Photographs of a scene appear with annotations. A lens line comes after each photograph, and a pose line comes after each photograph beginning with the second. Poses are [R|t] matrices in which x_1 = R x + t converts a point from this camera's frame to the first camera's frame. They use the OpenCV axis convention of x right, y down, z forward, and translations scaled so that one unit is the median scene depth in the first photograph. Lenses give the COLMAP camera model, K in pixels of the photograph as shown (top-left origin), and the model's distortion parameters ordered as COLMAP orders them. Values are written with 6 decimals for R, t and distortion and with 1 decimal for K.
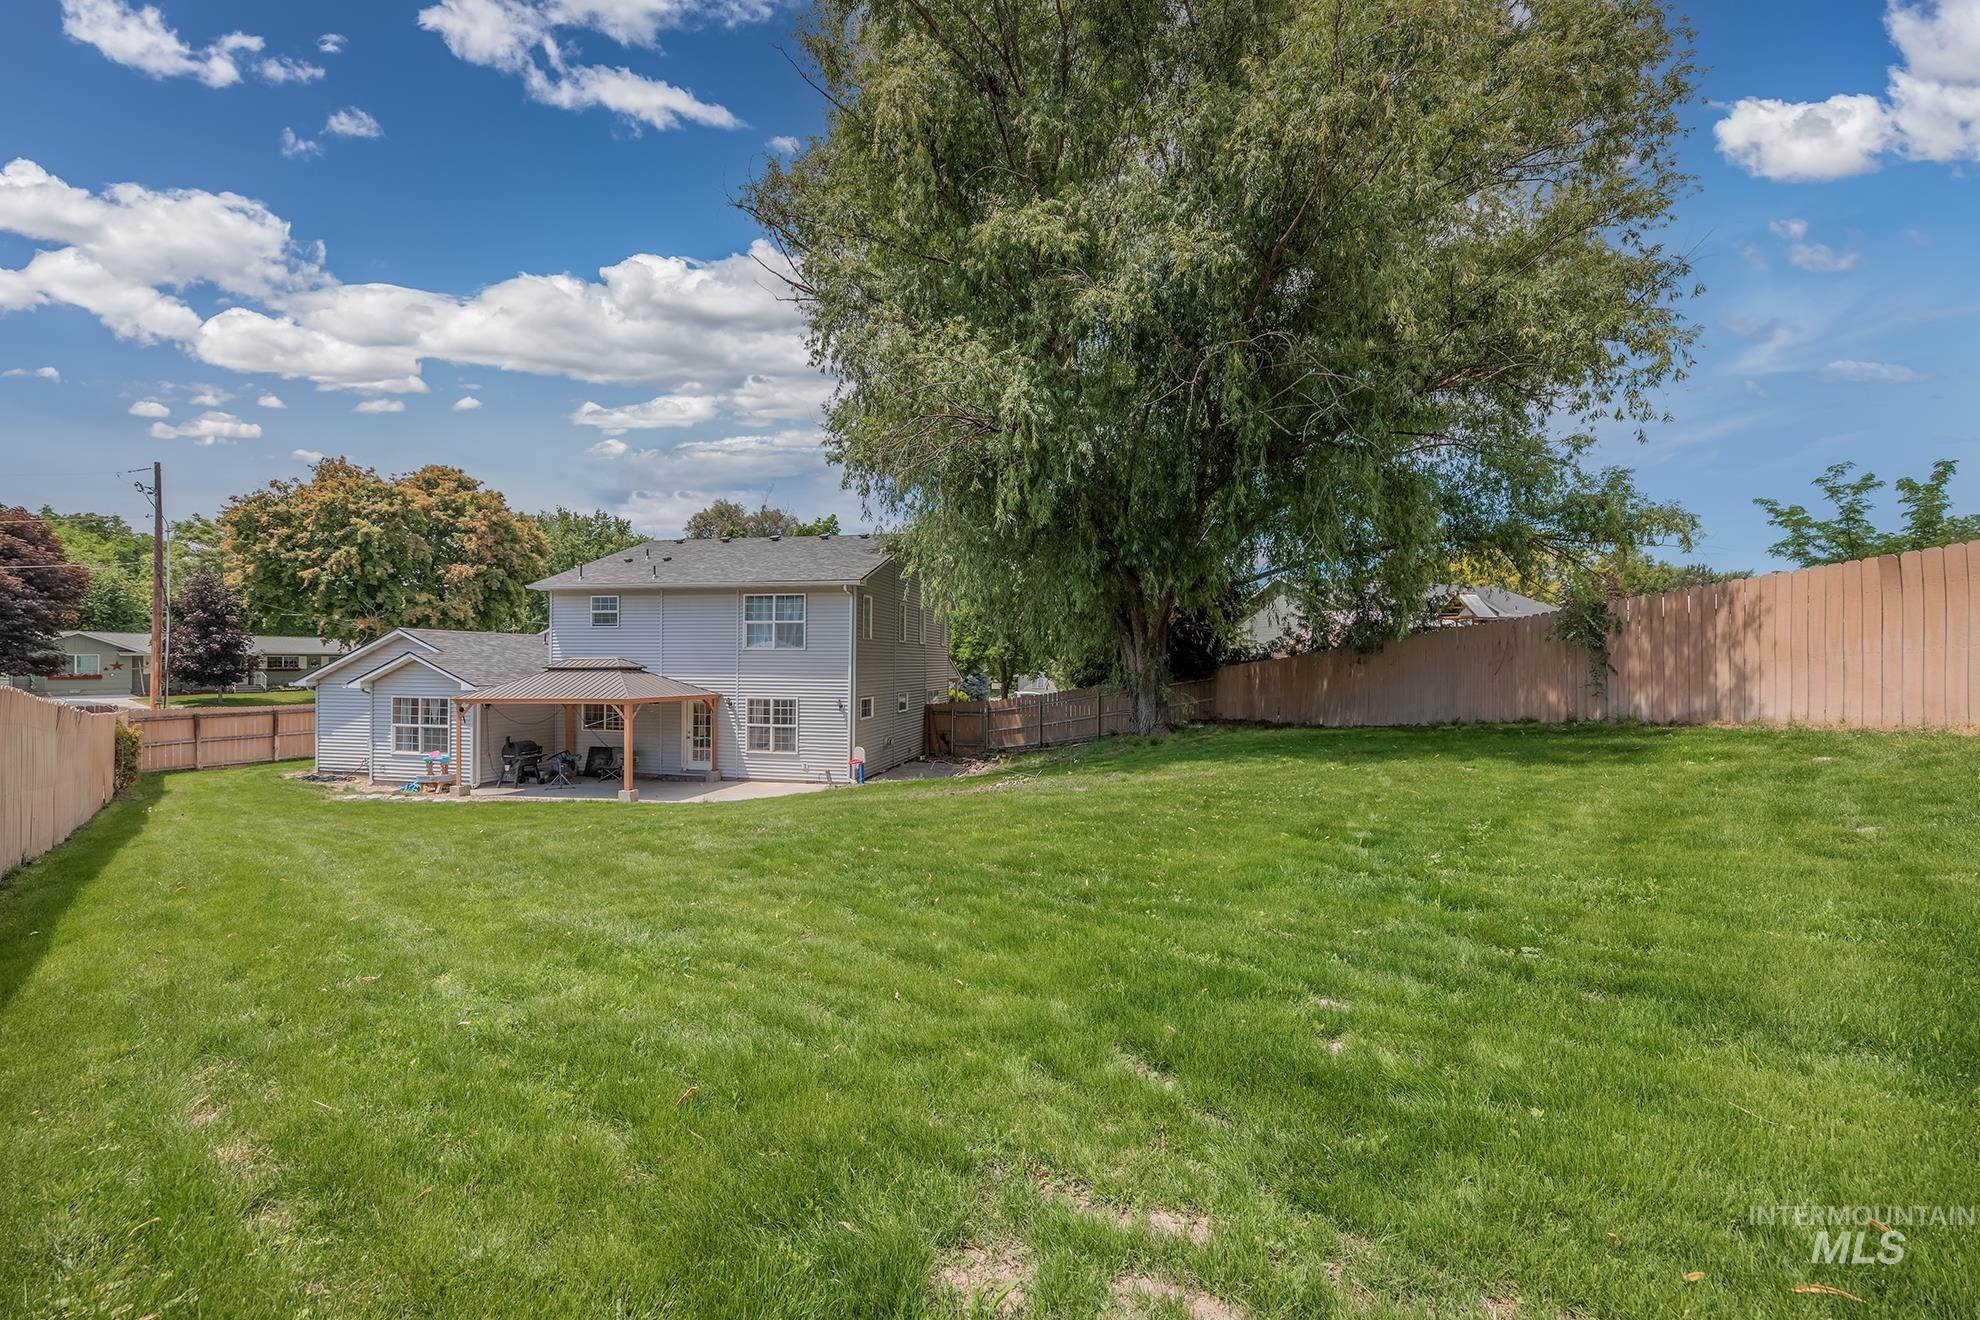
lens RADIAL K [[689.6, 0, 1030.9], [0, 689.6, 663.4], [0, 0, 1]] dist [-0.011521, -0.000086]
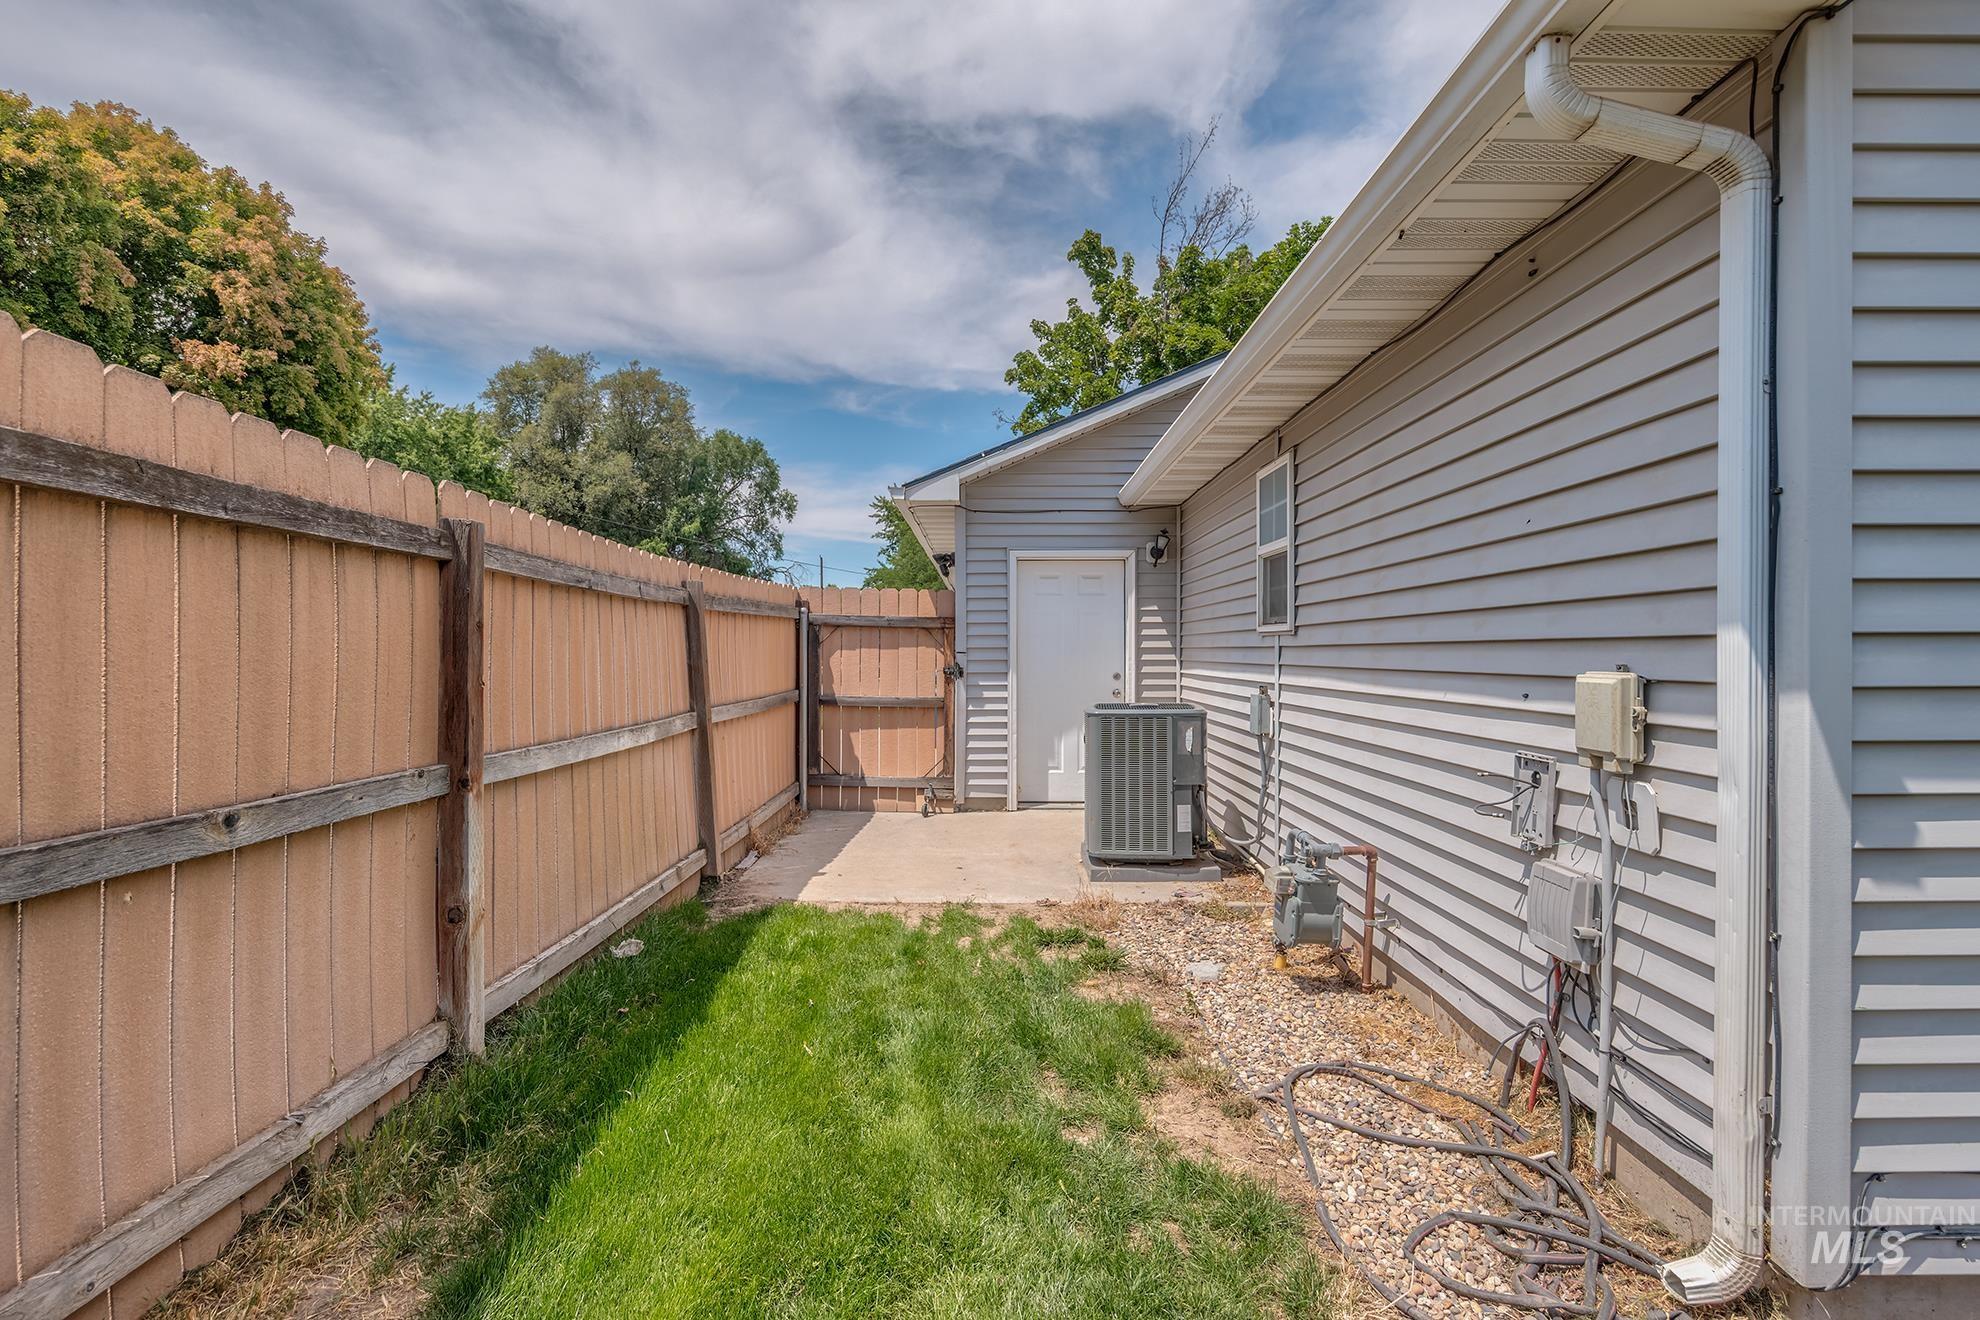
lens RADIAL K [[933.6, 0, 992.7], [0, 933.6, 655.8], [0, 0, 1]] dist [0.000033, -0.001400]
pose [[0.983792, -0.008727, 0.179104, -0.540640], [0.009357, 0.999953, -0.002672, 0.044955], [-0.179072, 0.004304, 0.983827, 0.436086]]
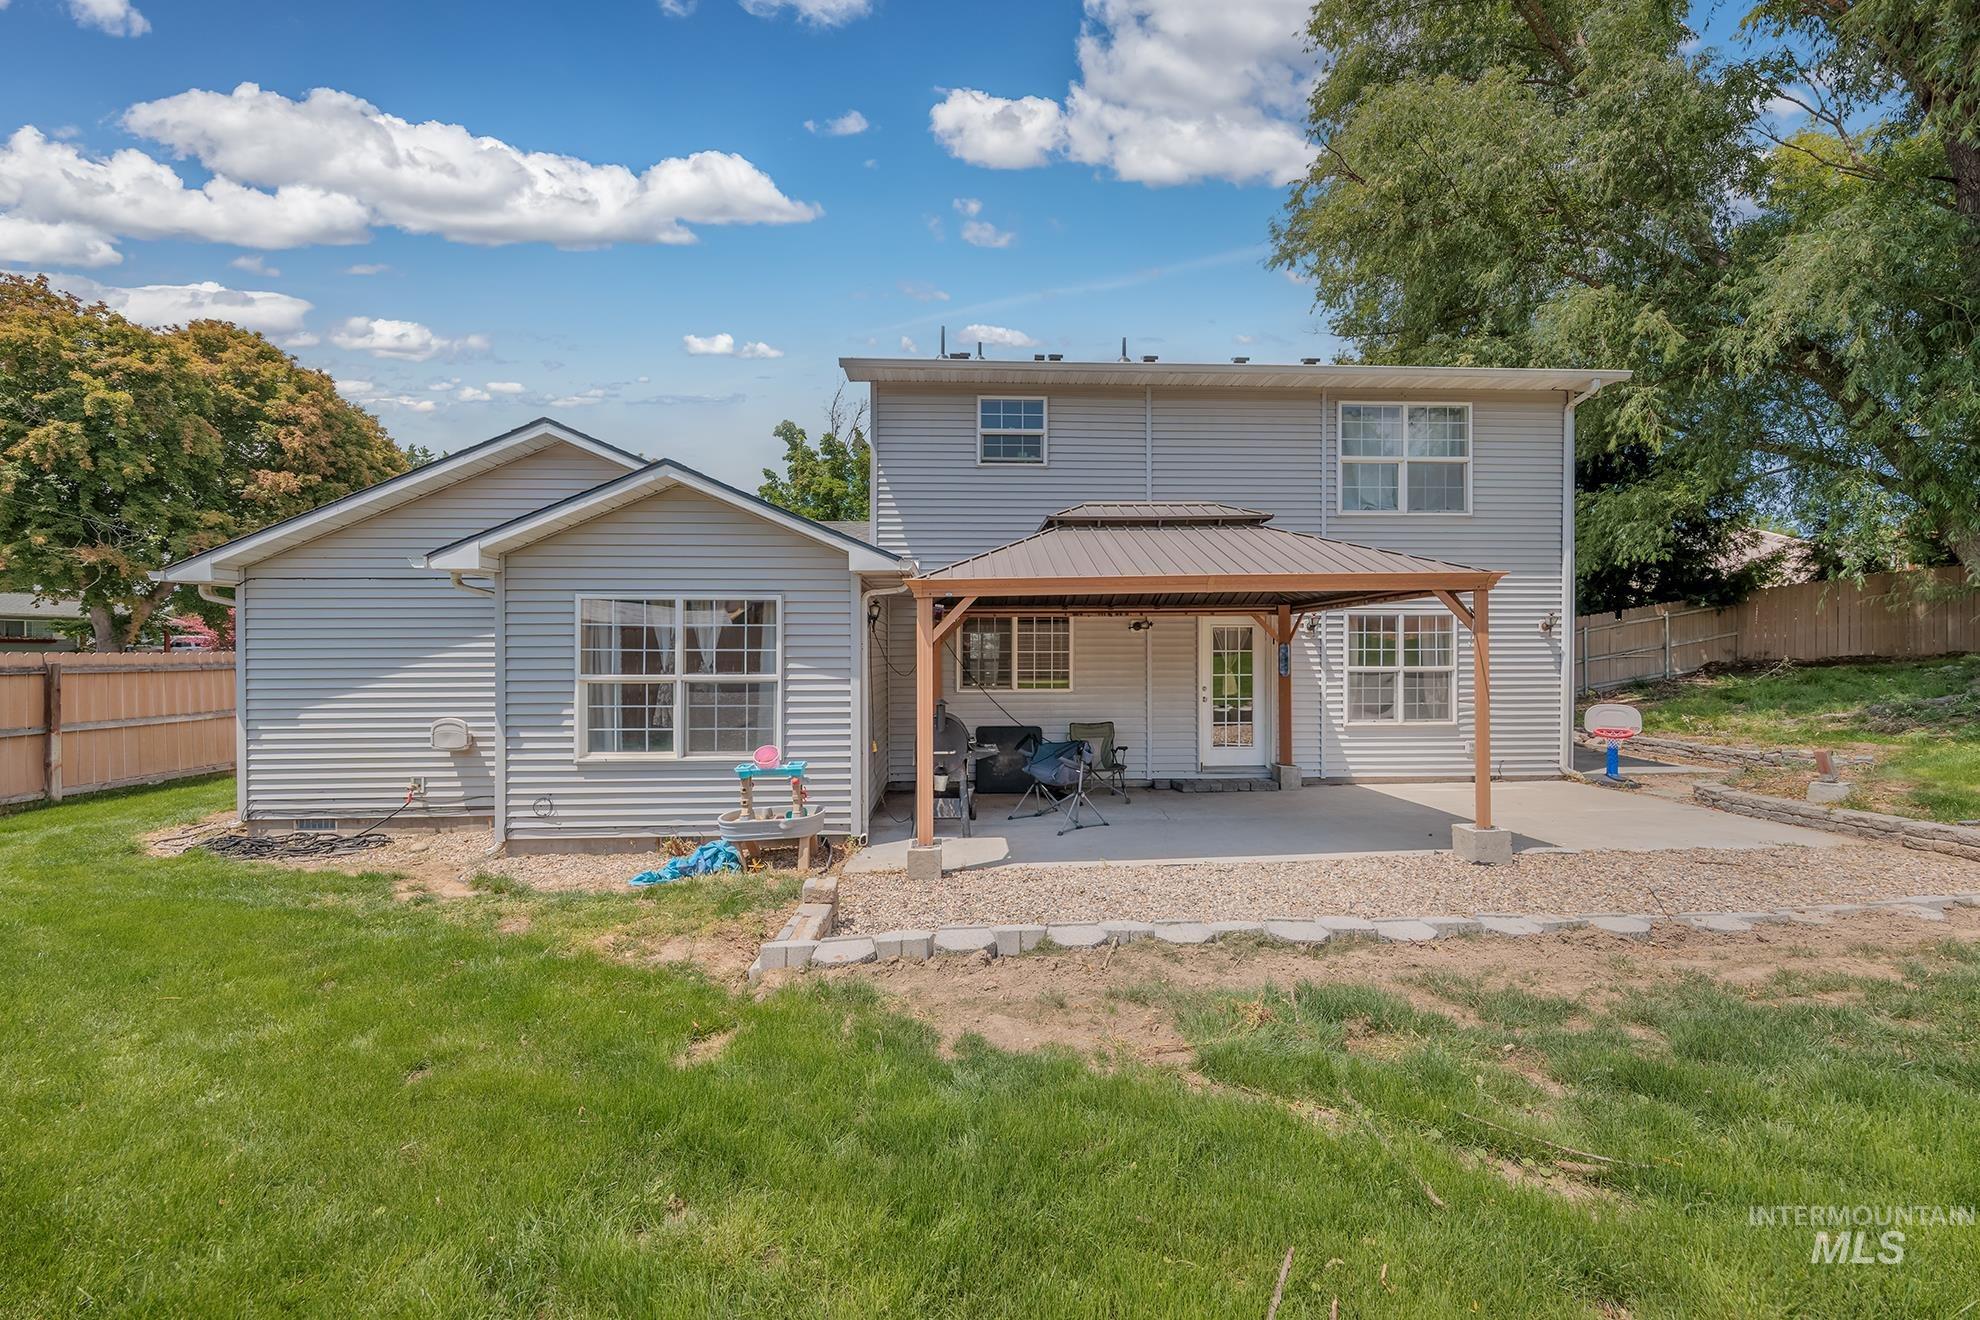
lens RADIAL K [[672.2, 0, 995.5], [0, 672.2, 653.8], [0, 0, 1]] dist [-0.006682, 0.000187]
pose [[0.975803, -0.010462, 0.218402, -0.345570], [0.009726, 0.999943, 0.004443, 0.033632], [-0.218436, -0.002211, 0.975849, 0.267003]]
